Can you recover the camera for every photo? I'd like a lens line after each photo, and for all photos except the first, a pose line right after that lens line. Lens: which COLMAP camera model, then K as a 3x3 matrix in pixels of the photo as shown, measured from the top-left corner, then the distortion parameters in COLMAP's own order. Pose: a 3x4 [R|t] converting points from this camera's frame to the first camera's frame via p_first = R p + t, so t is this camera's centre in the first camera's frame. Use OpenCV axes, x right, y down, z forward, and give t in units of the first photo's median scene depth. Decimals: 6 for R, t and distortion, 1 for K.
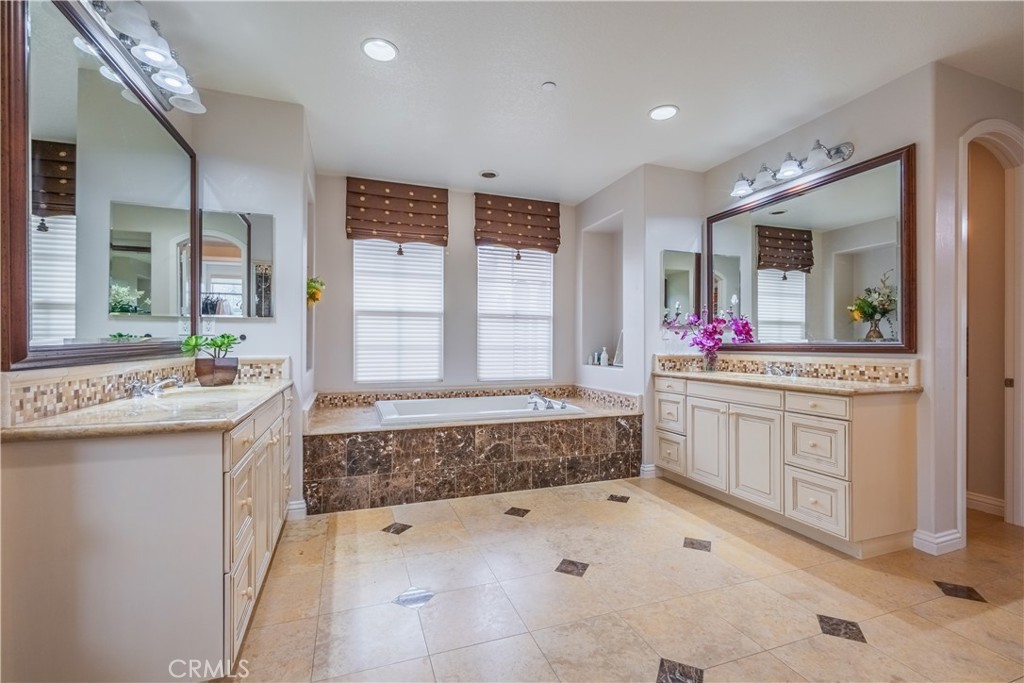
lens RADIAL K [[446.1, 0, 516.4], [0, 446.1, 340.9], [0, 0, 1]] dist [0.000052, -0.001113]
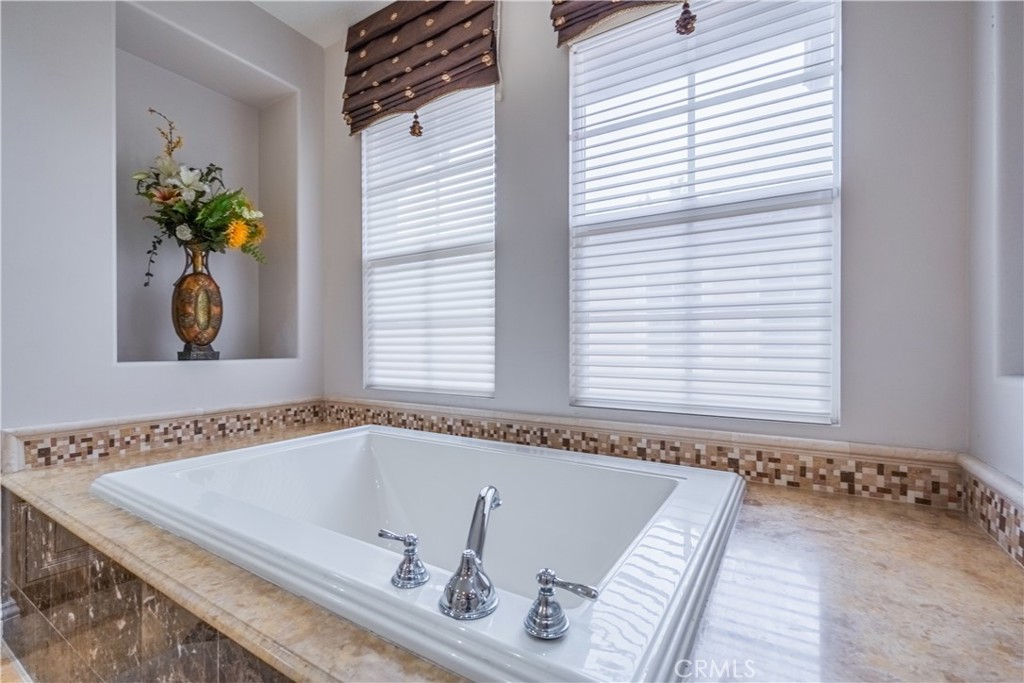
lens RADIAL K [[446.1, 0, 512.6], [0, 446.1, 343.3], [0, 0, 1]] dist [0.000052, -0.001113]
pose [[0.616153, -0.007215, -0.787594, 0.223699], [0.010300, 0.999946, -0.001103, 0.046343], [0.787560, -0.007432, 0.616194, 0.904514]]
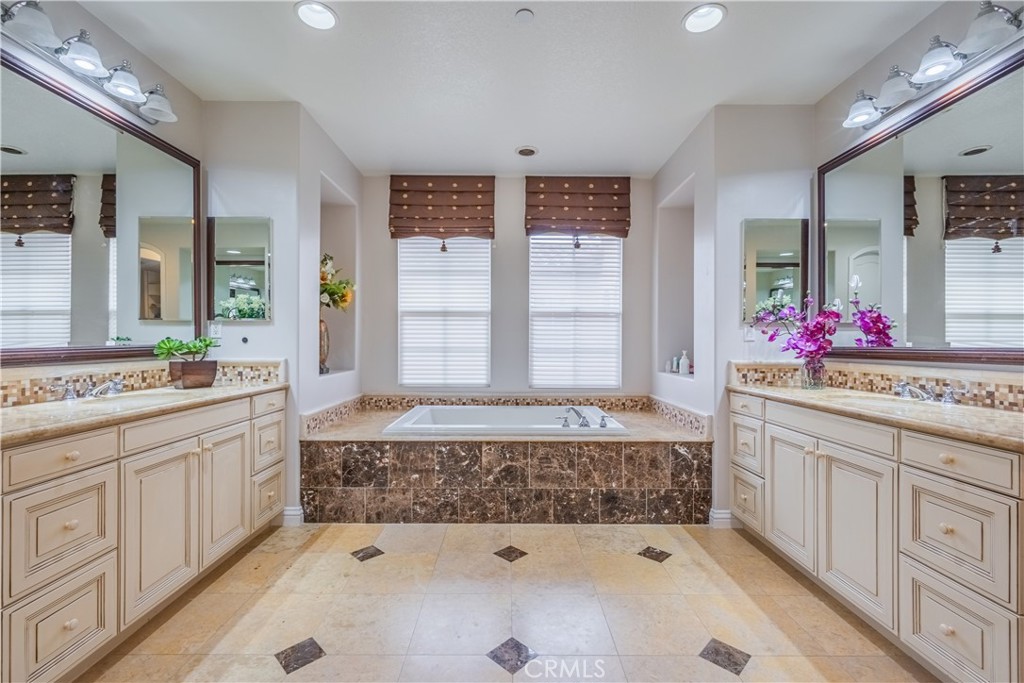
lens RADIAL K [[446.1, 0, 509.1], [0, 446.1, 341.7], [0, 0, 1]] dist [0.000052, -0.001113]
pose [[0.940517, 0.000145, -0.339747, 0.220389], [0.000427, 0.999999, 0.001609, -0.004001], [0.339747, -0.001659, 0.940516, 0.185529]]
